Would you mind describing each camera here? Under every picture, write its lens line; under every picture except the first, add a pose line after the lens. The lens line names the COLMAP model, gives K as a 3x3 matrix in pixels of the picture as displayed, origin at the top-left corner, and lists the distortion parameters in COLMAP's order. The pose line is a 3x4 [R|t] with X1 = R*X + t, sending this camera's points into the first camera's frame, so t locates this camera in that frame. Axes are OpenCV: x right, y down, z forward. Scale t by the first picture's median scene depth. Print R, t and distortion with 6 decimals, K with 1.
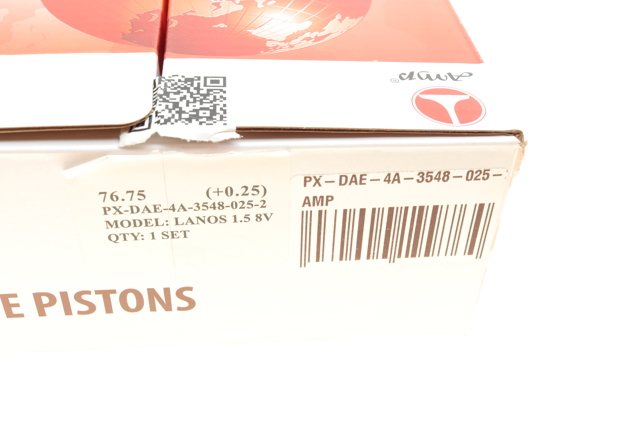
lens RADIAL K [[731.9, 0, 320.1], [0, 731.9, 213.4], [0, 0, 1]] dist [0.012880, 0.000000]
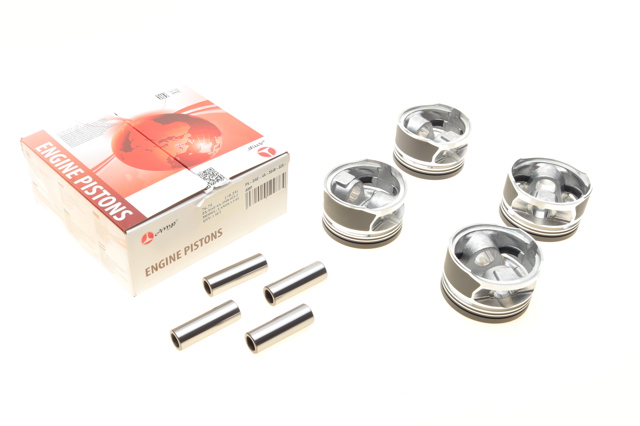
lens RADIAL K [[731.9, 0, 320.4], [0, 731.9, 211.6], [0, 0, 1]] dist [0.012880, 0.000000]
pose [[0.794049, -0.402853, 0.455187, -1.345631], [0.394409, 0.911266, 0.118470, -0.193343], [-0.462523, 0.085459, 0.882479, -2.251721]]
